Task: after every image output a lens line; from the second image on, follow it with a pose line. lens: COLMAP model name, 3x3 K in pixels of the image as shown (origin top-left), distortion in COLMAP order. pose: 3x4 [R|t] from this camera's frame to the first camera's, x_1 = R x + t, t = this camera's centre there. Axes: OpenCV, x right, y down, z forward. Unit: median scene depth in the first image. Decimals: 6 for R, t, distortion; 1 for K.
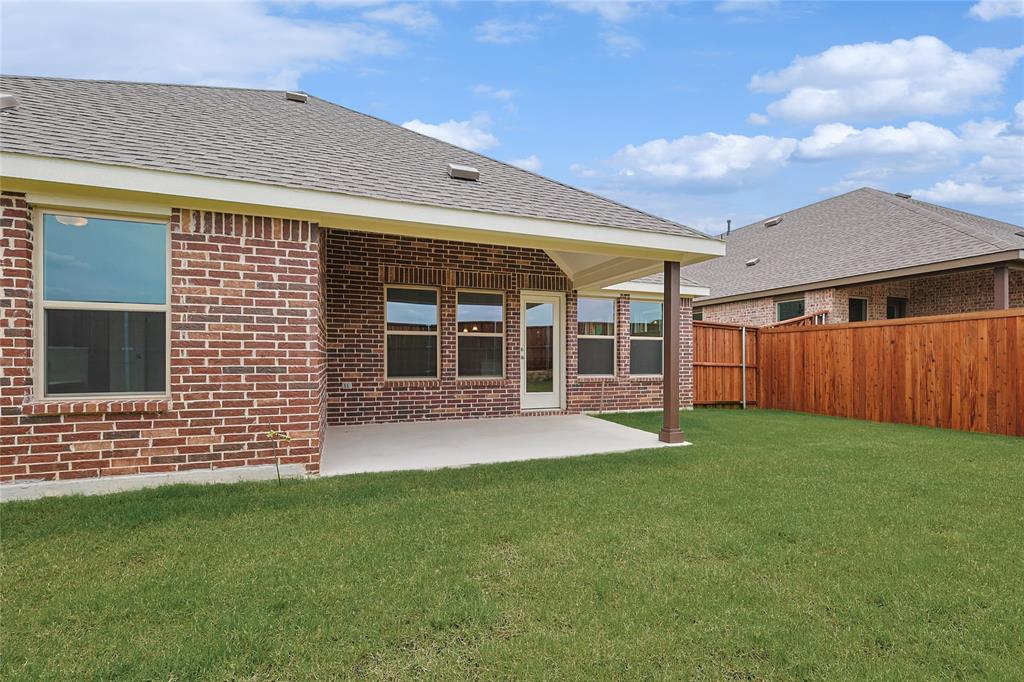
lens RADIAL K [[456.7, 0, 510.3], [0, 456.7, 358.2], [0, 0, 1]] dist [0.000915, 0.000150]
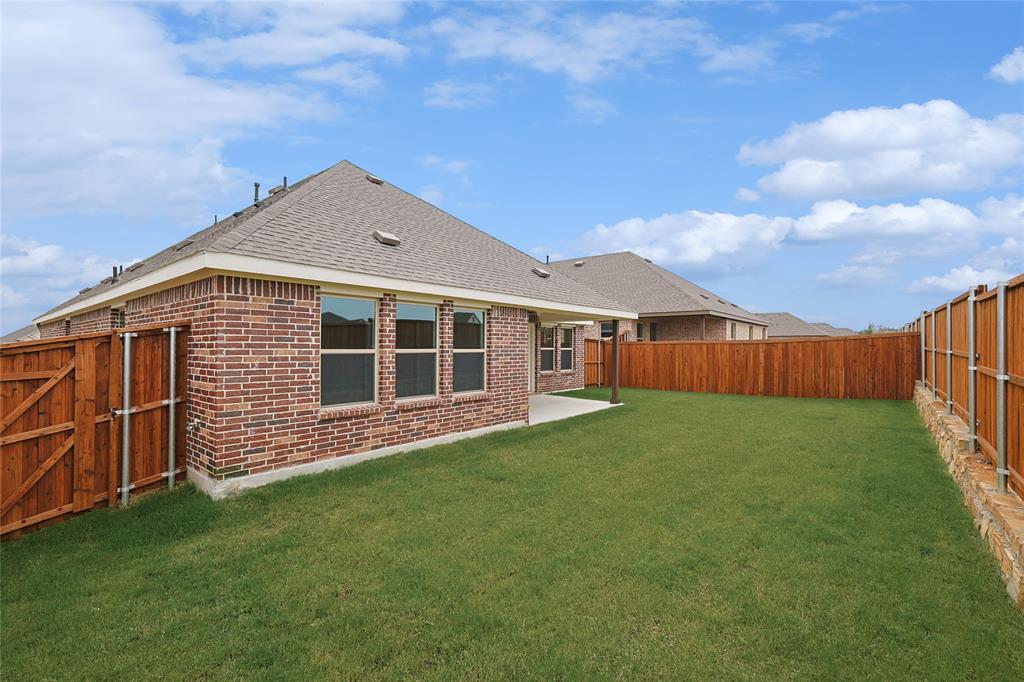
lens RADIAL K [[447.4, 0, 512.6], [0, 447.4, 344.4], [0, 0, 1]] dist [-0.000238, 0.000080]
pose [[0.870066, 0.003129, 0.492926, -0.898148], [-0.003464, 0.999994, -0.000232, -0.074555], [-0.492924, -0.001505, 0.870071, -0.479253]]
